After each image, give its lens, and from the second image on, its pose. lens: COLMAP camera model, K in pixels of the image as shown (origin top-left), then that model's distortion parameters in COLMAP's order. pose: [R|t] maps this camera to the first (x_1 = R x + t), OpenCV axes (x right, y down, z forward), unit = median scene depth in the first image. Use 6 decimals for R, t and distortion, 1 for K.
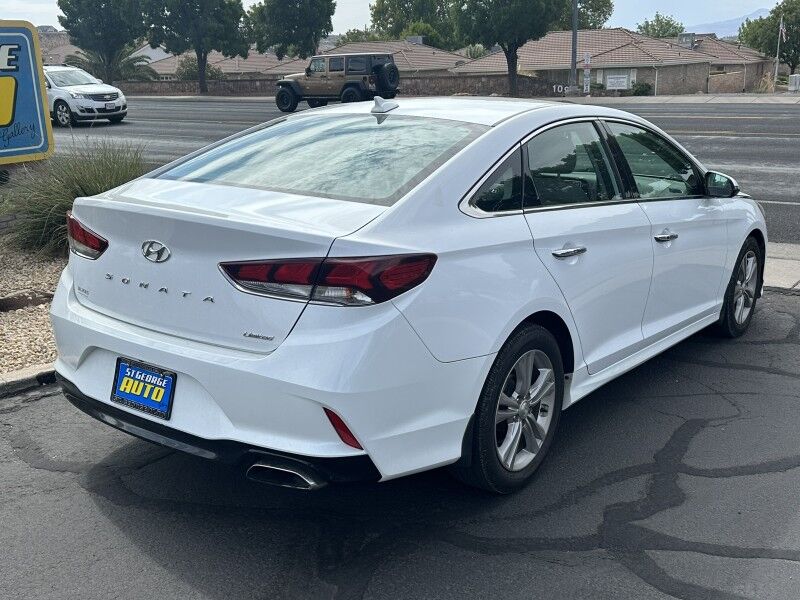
lens RADIAL K [[852.1, 0, 400.0], [0, 852.1, 300.0], [0, 0, 1]] dist [0.016838, 0.004510]
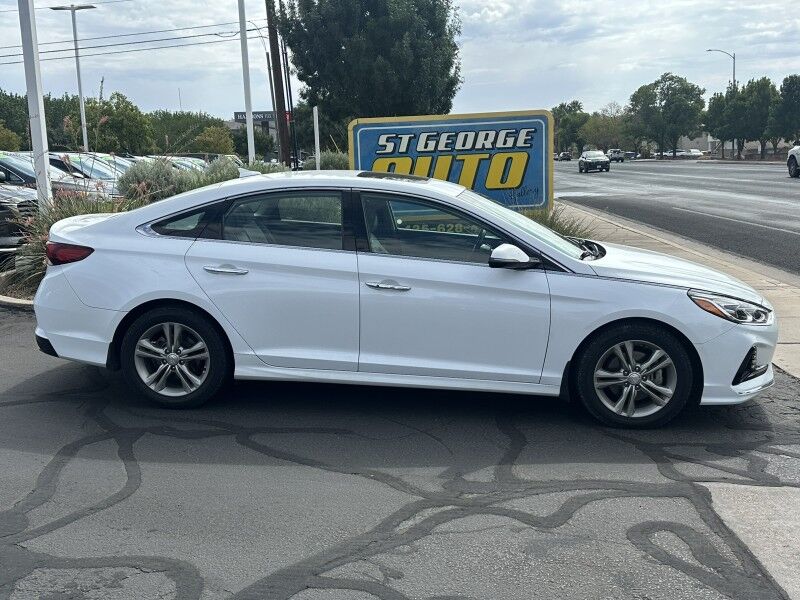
lens RADIAL K [[852.1, 0, 400.0], [0, 852.1, 300.0], [0, 0, 1]] dist [0.016838, 0.004510]
pose [[0.521568, 0.143050, -0.841132, 1.701856], [-0.209564, 0.977123, 0.036232, -0.127508], [0.827073, 0.157374, 0.539615, 0.470385]]
